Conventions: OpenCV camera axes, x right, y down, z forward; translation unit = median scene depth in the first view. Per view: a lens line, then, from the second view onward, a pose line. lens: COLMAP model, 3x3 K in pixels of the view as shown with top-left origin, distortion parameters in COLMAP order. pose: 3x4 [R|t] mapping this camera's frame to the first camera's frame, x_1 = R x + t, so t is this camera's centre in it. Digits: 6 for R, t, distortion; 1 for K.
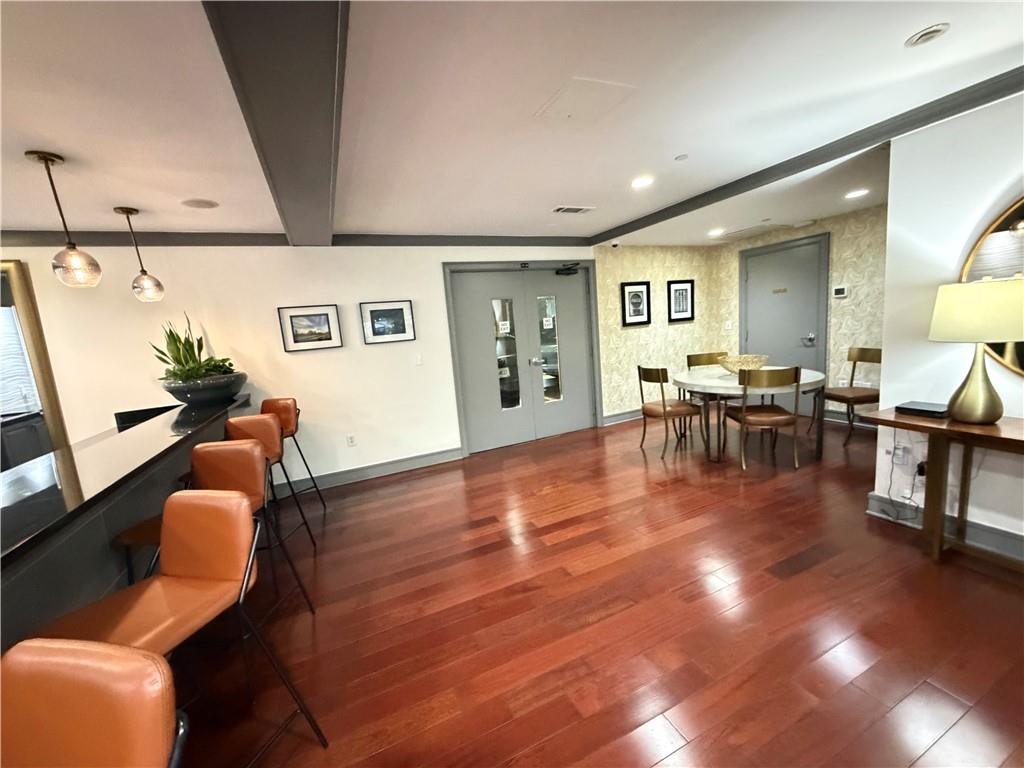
lens RADIAL K [[407.7, 0, 509.7], [0, 407.7, 386.8], [0, 0, 1]] dist [0.000985, -0.000156]
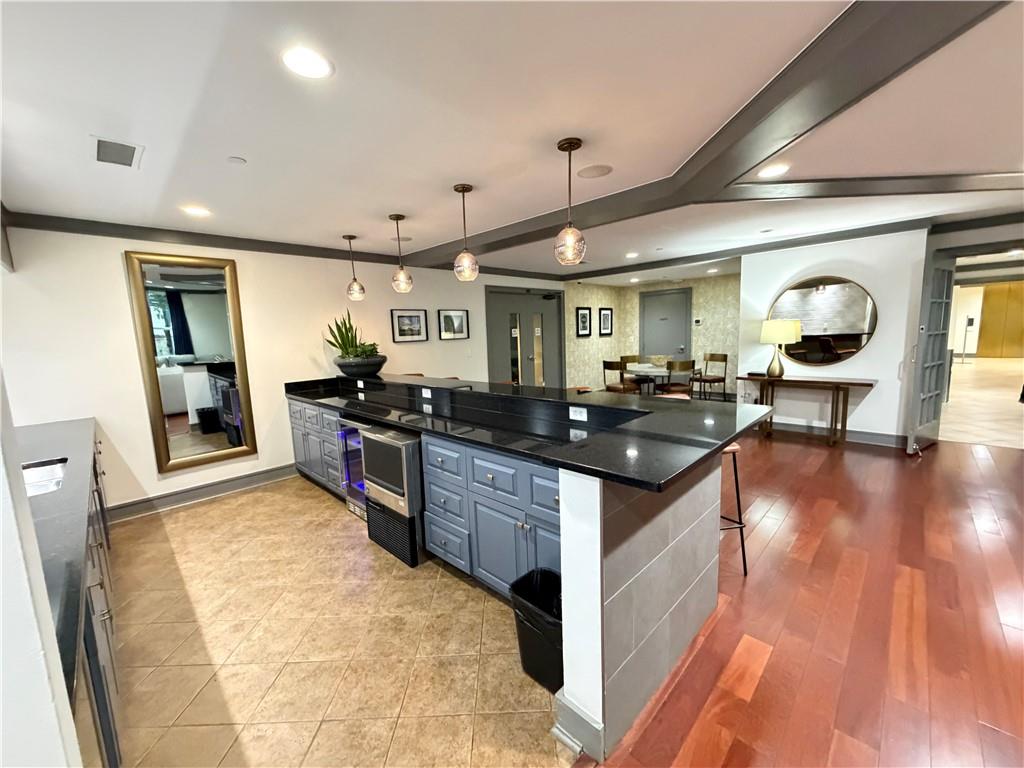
lens RADIAL K [[402.8, 0, 512.0], [0, 402.8, 384.0], [0, 0, 1]] dist [0.000609, 0.000144]
pose [[0.932680, 0.001176, 0.360704, -0.513925], [0.015091, 0.998992, -0.042279, 0.088153], [-0.360390, 0.044877, 0.931722, -0.286287]]
